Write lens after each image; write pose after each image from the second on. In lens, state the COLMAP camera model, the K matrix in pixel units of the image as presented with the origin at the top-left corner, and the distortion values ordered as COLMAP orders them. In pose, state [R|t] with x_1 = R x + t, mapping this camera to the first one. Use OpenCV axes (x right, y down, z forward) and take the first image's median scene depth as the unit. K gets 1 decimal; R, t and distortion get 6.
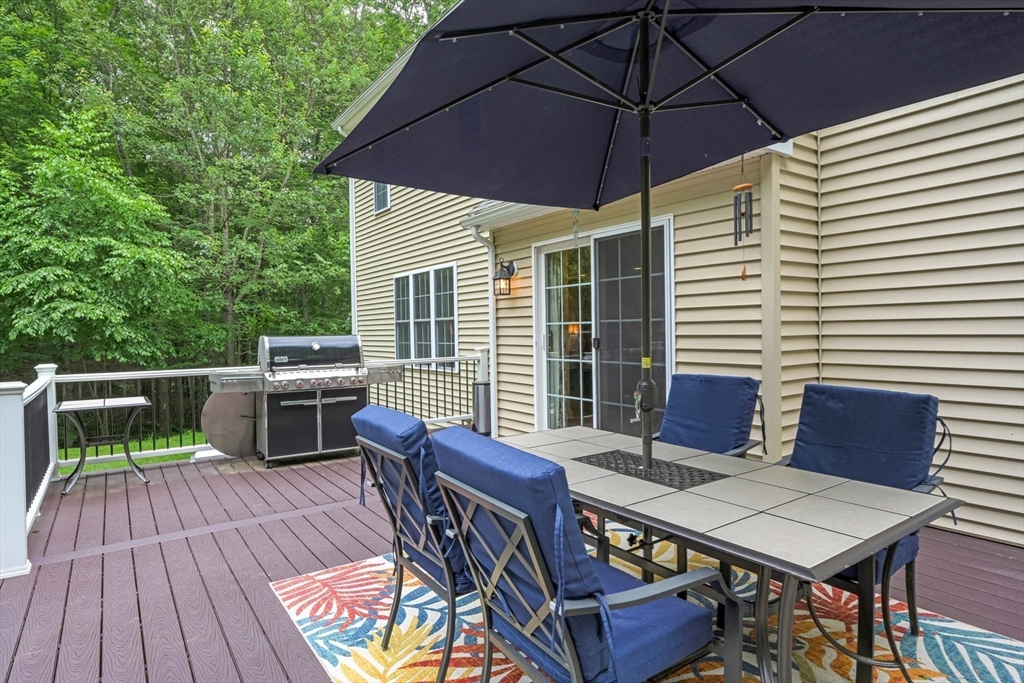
lens RADIAL K [[559.9, 0, 505.3], [0, 559.9, 339.6], [0, 0, 1]] dist [-0.005100, -0.000255]
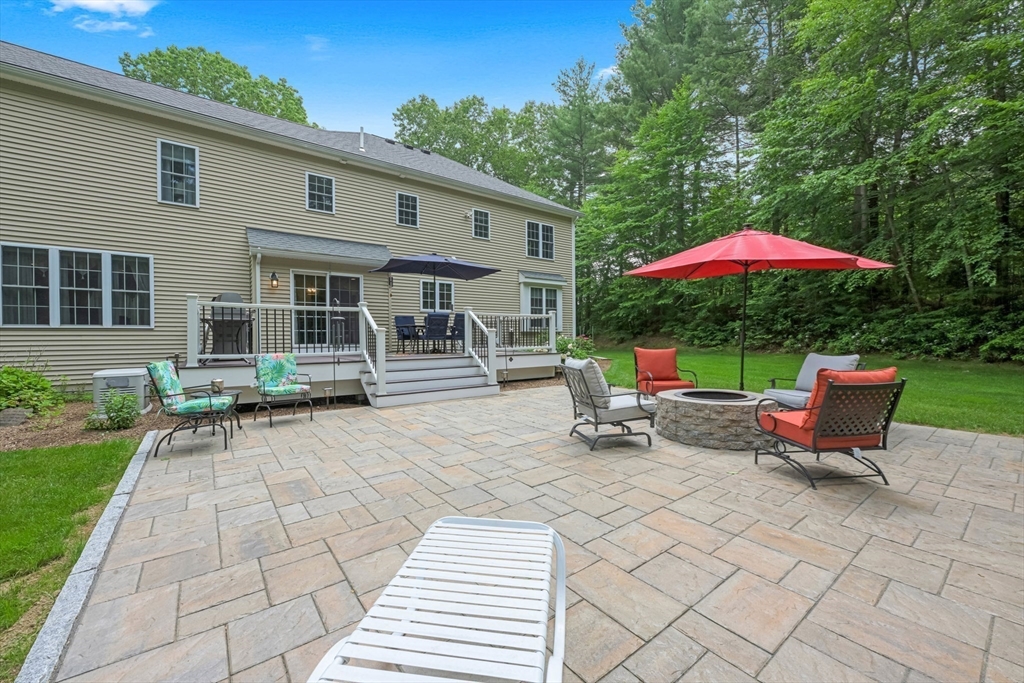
lens RADIAL K [[407.3, 0, 509.5], [0, 407.3, 338.4], [0, 0, 1]] dist [0.000415, 0.000088]
pose [[-0.039645, 0.008173, 0.999180, -1.214427], [0.024013, 0.999686, -0.007224, 0.116394], [-0.998925, 0.023707, -0.039829, 0.088757]]
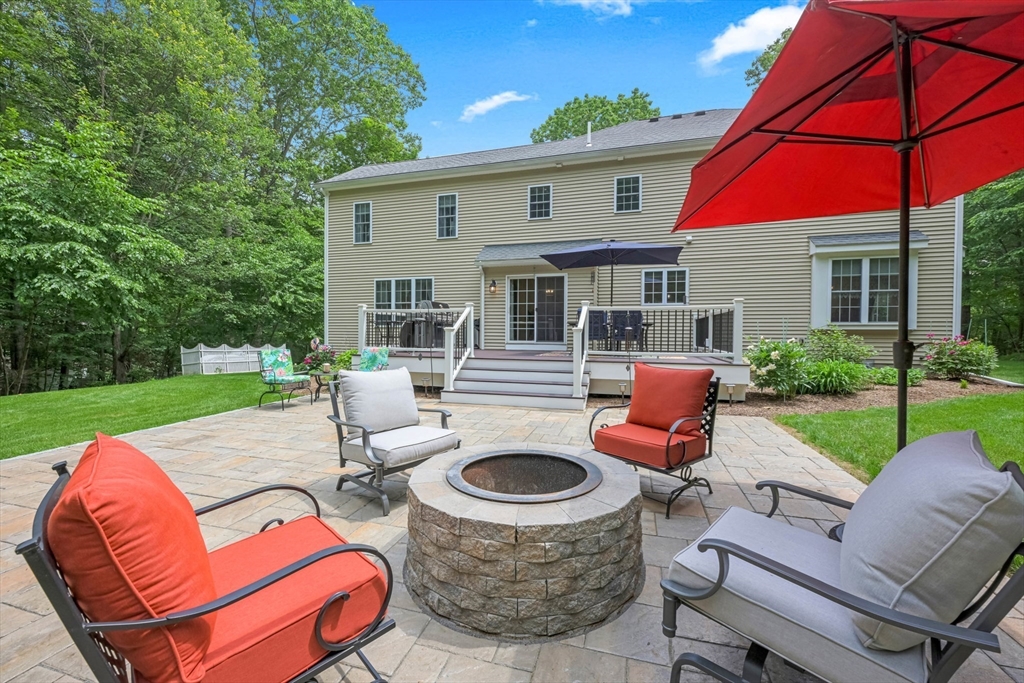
lens RADIAL K [[407.3, 0, 514.1], [0, 407.3, 337.4], [0, 0, 1]] dist [0.000415, 0.000088]
pose [[0.779790, 0.009704, 0.625966, -0.830372], [-0.003979, 0.999936, -0.010545, 0.113407], [-0.626028, 0.005732, 0.779779, -0.429200]]
